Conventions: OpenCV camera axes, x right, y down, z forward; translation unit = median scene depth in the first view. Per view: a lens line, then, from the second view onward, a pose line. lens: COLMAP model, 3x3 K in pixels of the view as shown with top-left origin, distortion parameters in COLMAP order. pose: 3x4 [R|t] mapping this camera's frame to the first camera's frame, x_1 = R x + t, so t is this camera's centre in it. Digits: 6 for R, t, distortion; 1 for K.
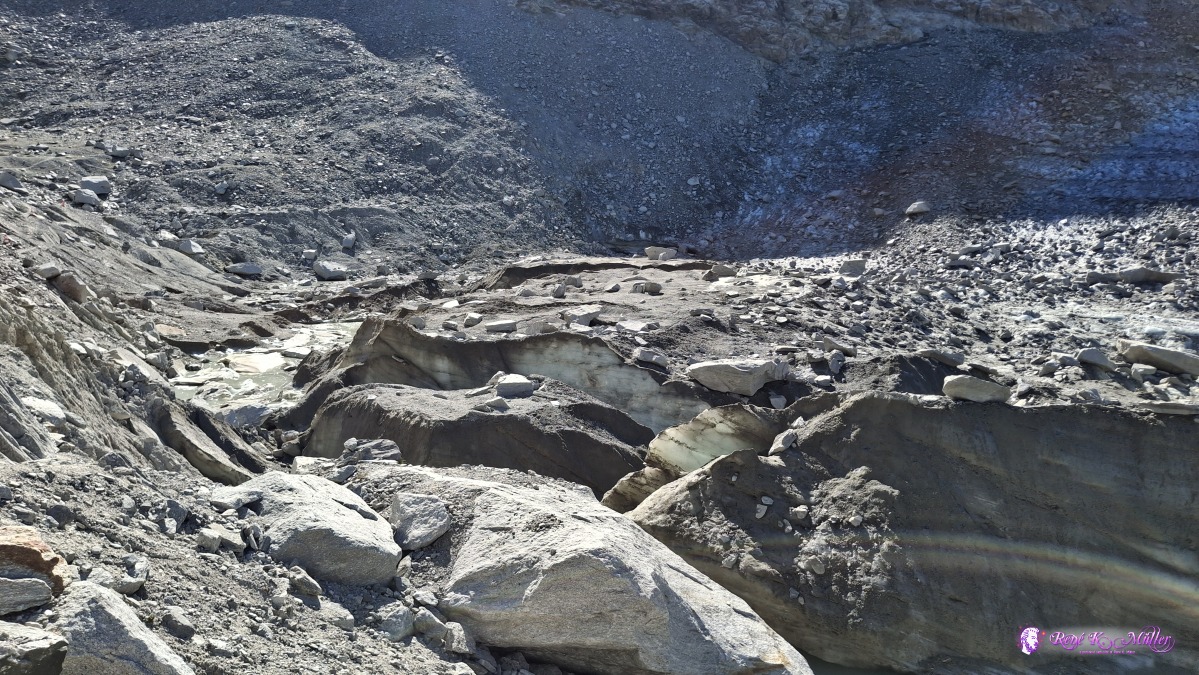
lens RADIAL K [[877.1, 0, 597.8], [0, 877.1, 340.4], [0, 0, 1]] dist [0.069328, -0.117272]
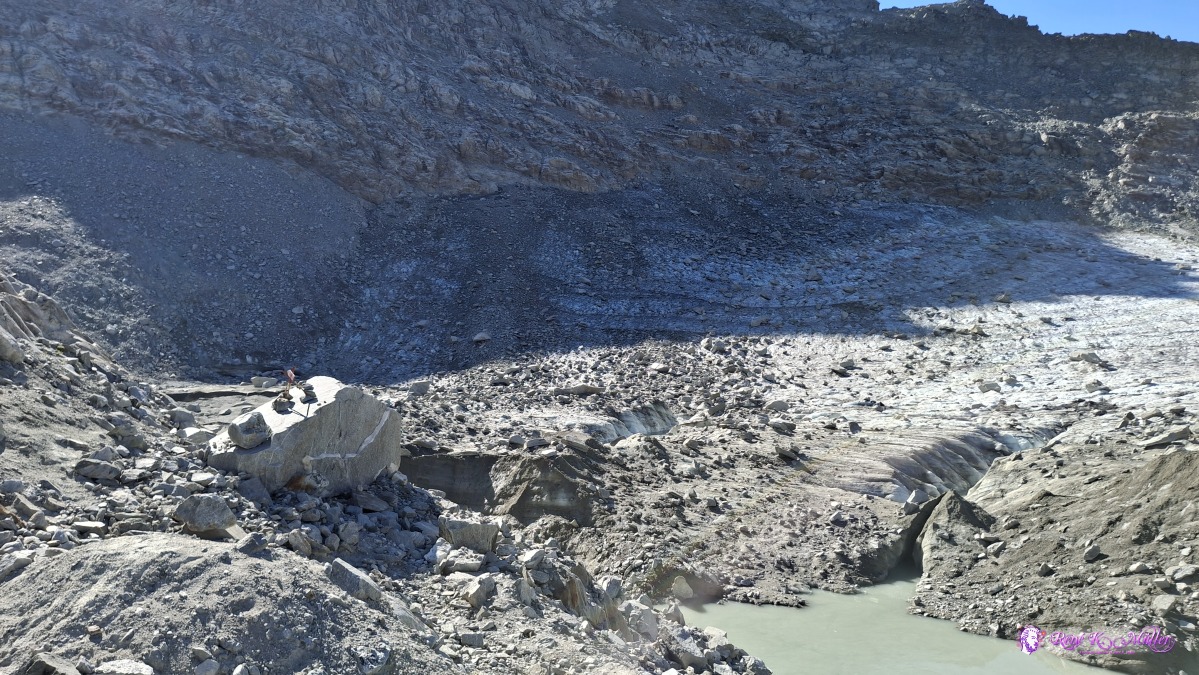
lens RADIAL K [[877.1, 0, 597.1], [0, 877.1, 320.2], [0, 0, 1]] dist [0.069328, -0.117272]
pose [[0.911038, 0.000922, 0.412322, -0.008608], [0.060020, 0.989050, -0.134828, 0.007082], [-0.407931, 0.147581, 0.901006, -0.178553]]
